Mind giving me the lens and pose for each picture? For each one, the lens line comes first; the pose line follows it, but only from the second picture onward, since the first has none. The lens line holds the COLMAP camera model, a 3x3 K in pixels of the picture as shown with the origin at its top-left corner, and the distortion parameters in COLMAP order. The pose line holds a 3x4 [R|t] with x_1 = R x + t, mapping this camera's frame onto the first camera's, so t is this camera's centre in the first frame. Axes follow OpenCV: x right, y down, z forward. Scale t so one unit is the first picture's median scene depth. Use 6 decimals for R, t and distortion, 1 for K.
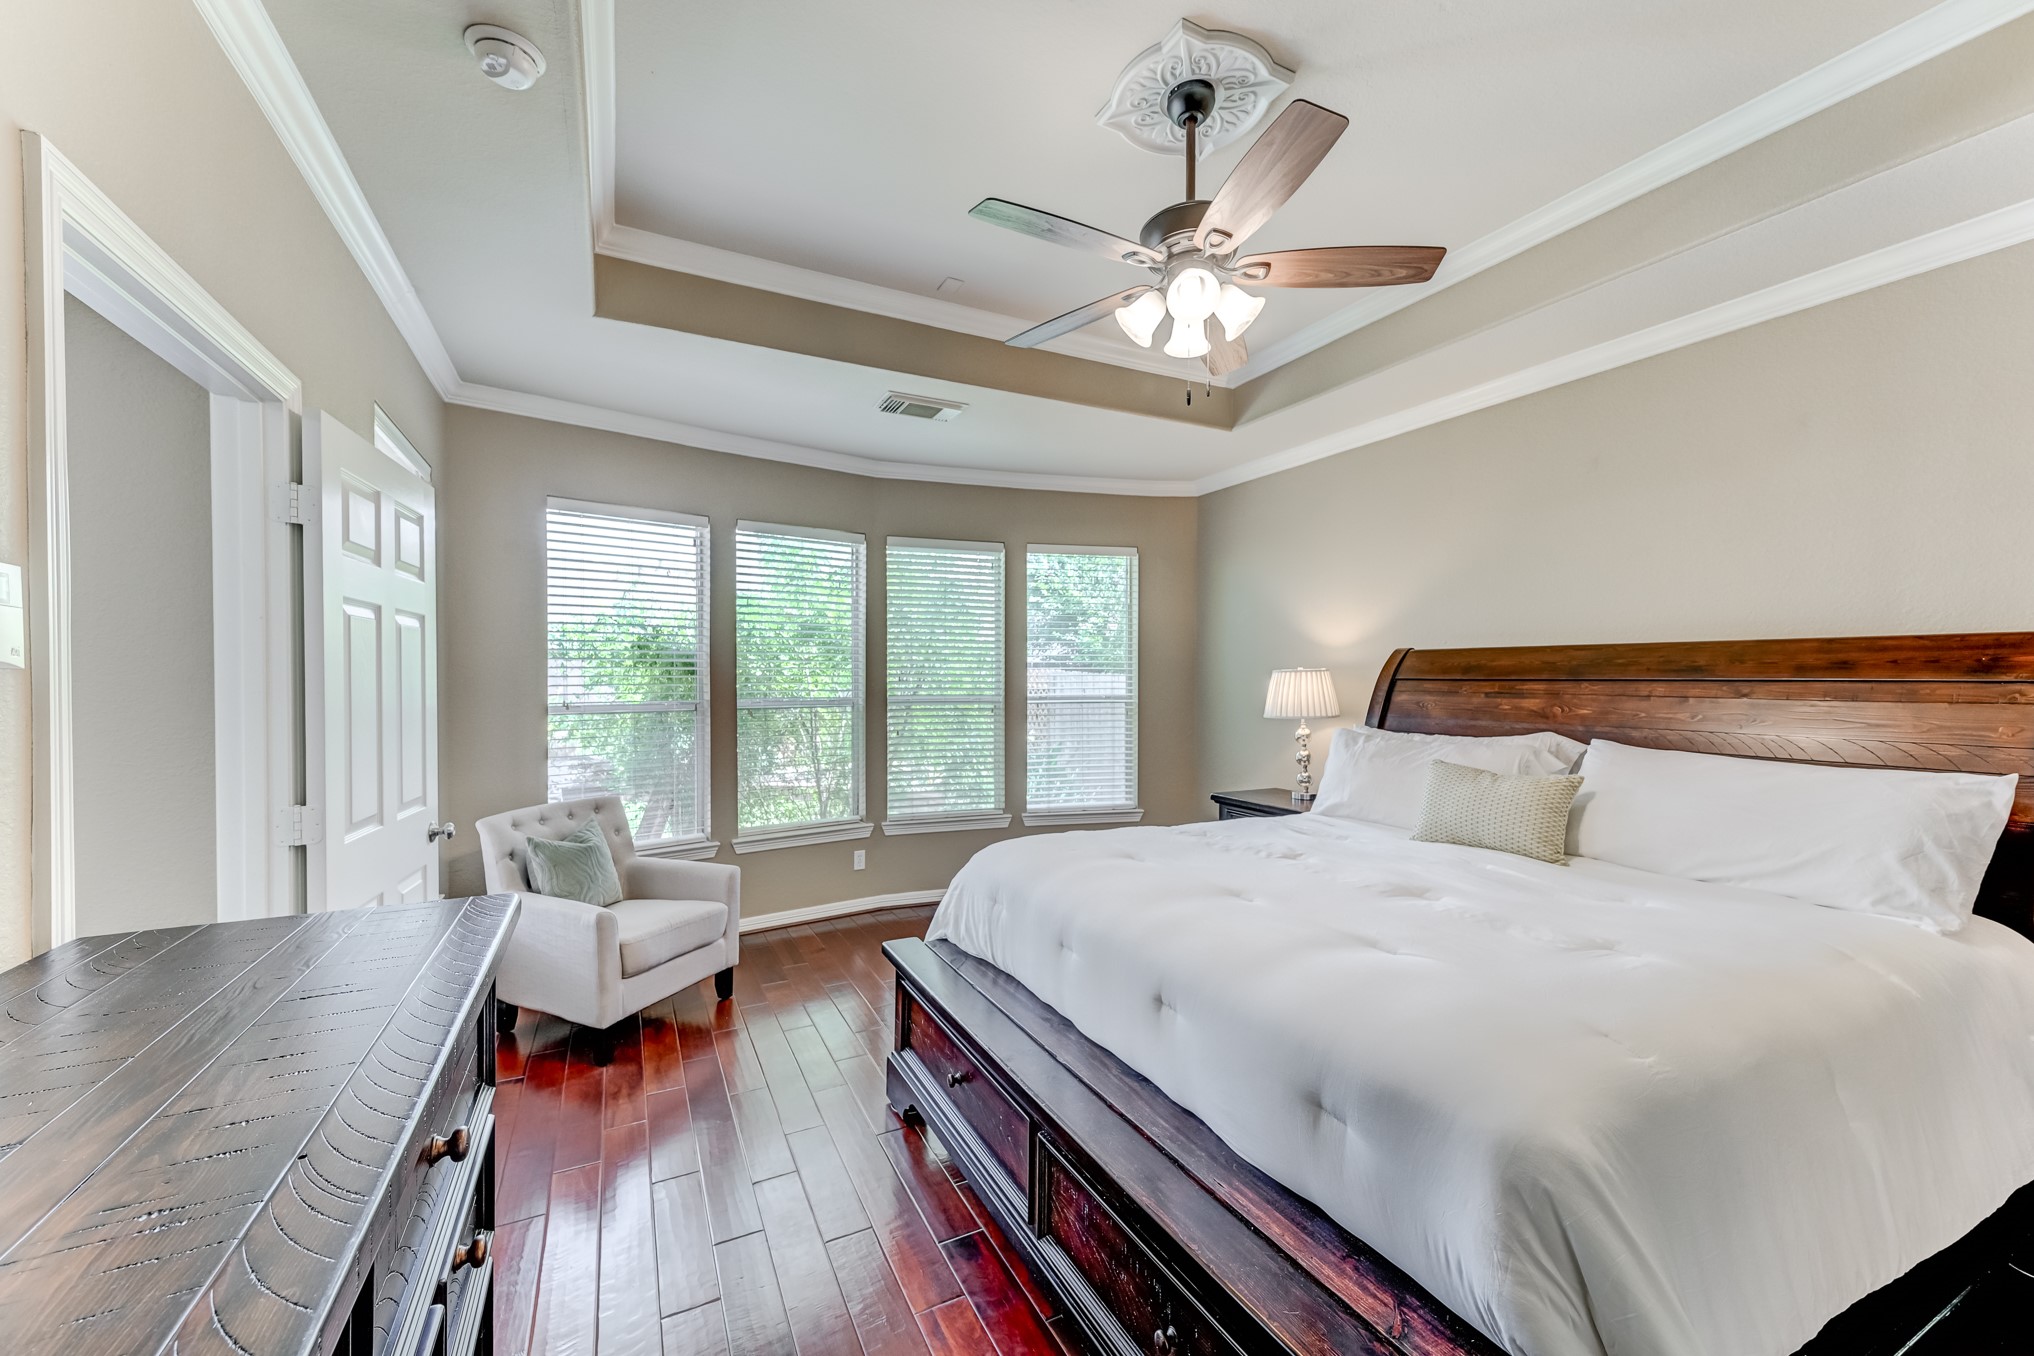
lens RADIAL K [[789.7, 0, 1022.7], [0, 789.7, 680.8], [0, 0, 1]] dist [0.006015, 0.001010]
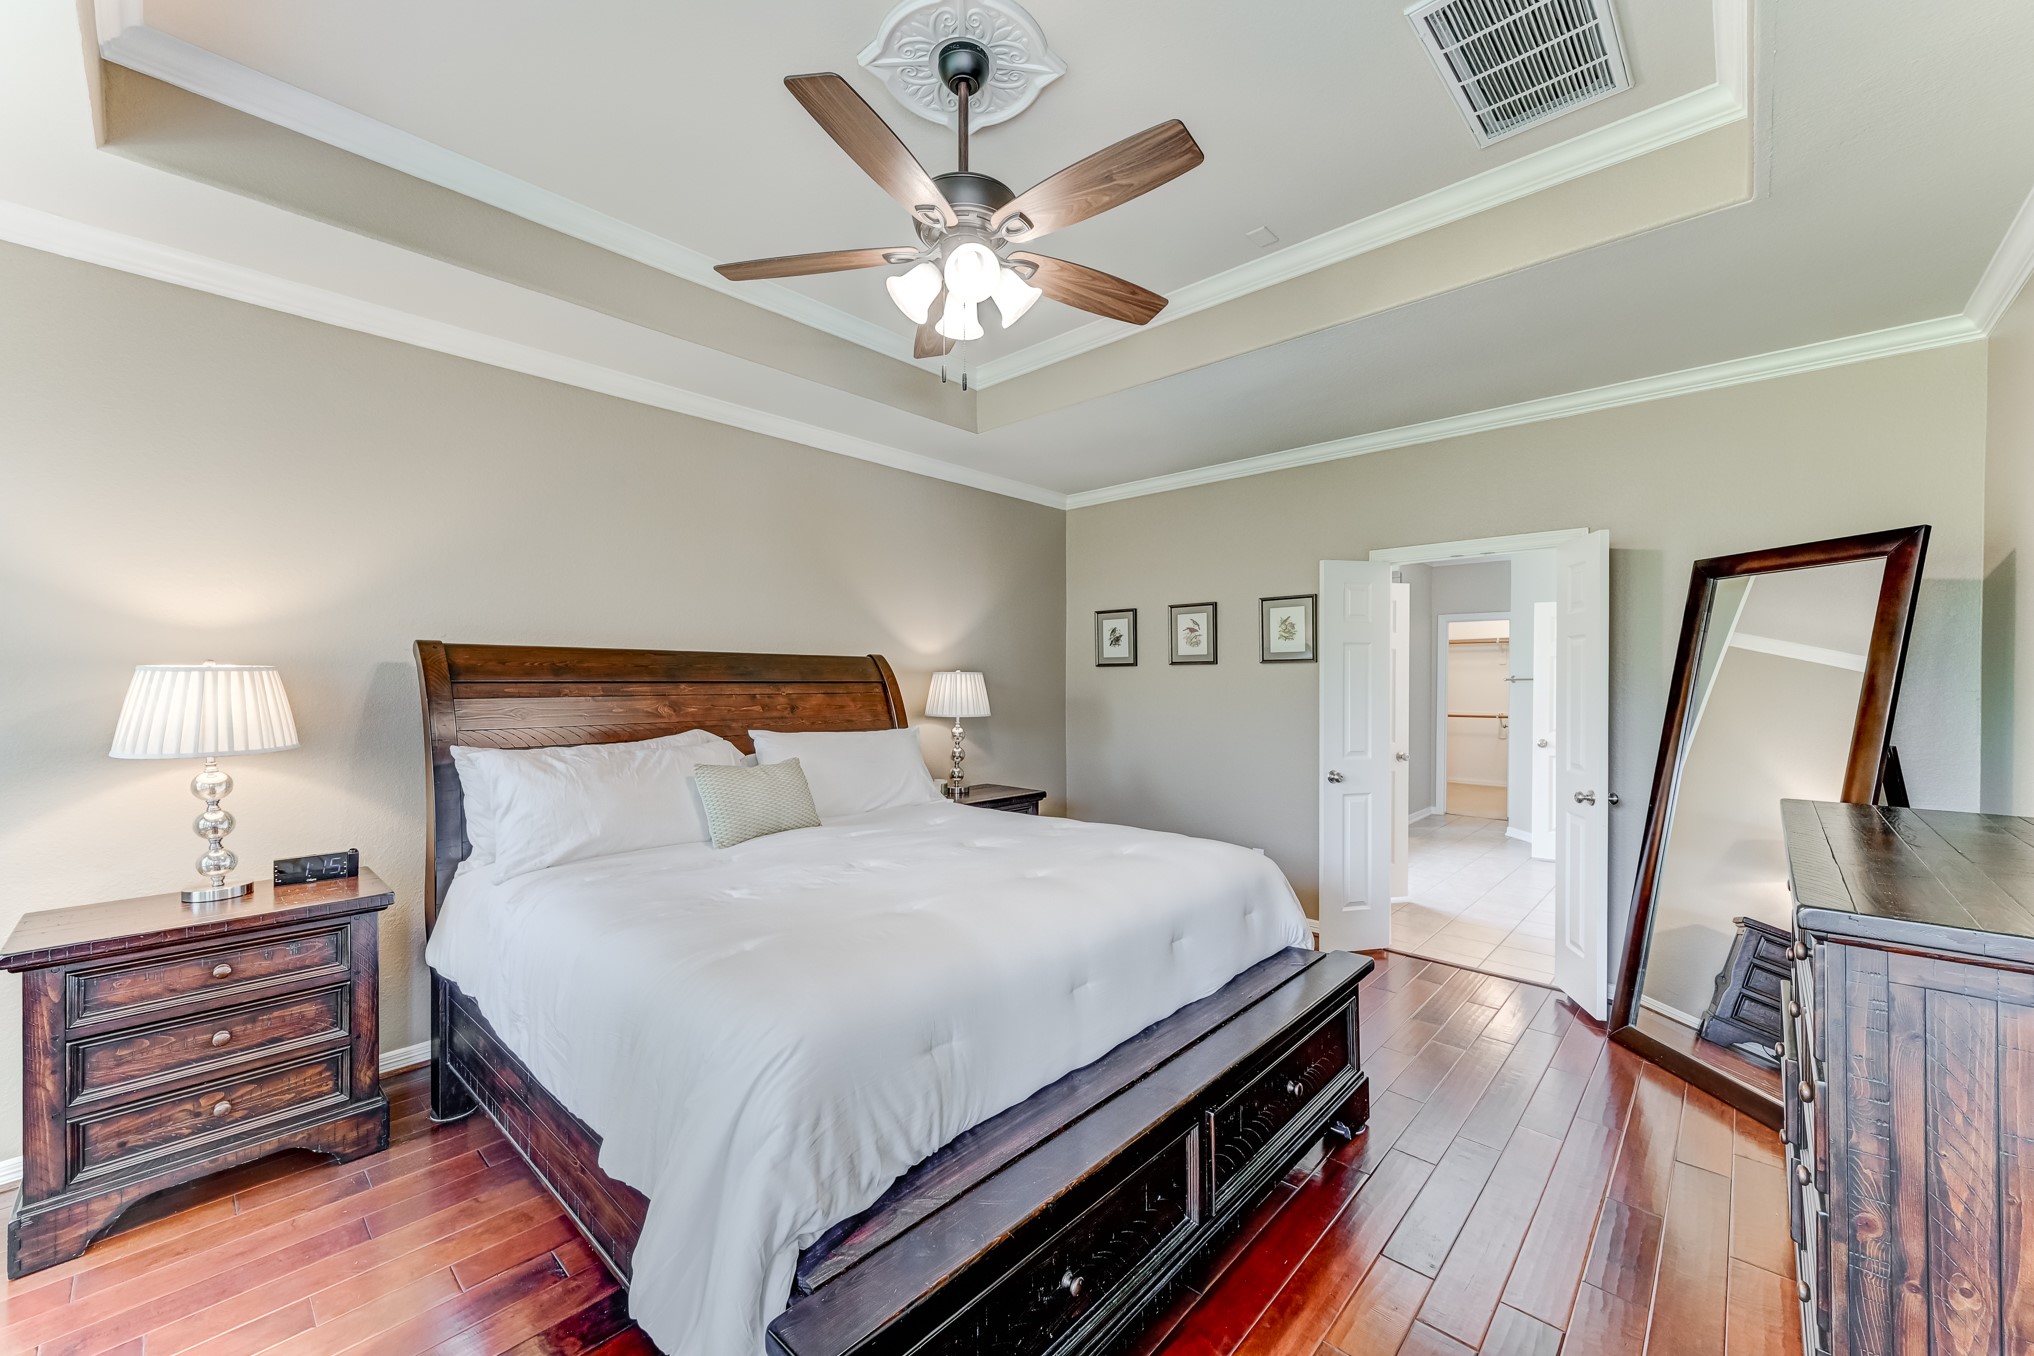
lens RADIAL K [[789.7, 0, 1023.7], [0, 789.7, 678.1], [0, 0, 1]] dist [0.006015, 0.001010]
pose [[-0.349021, 0.000261, 0.937115, -0.548418], [0.002286, 0.999997, 0.000573, -0.006233], [-0.937112, 0.002342, -0.349020, 0.996797]]
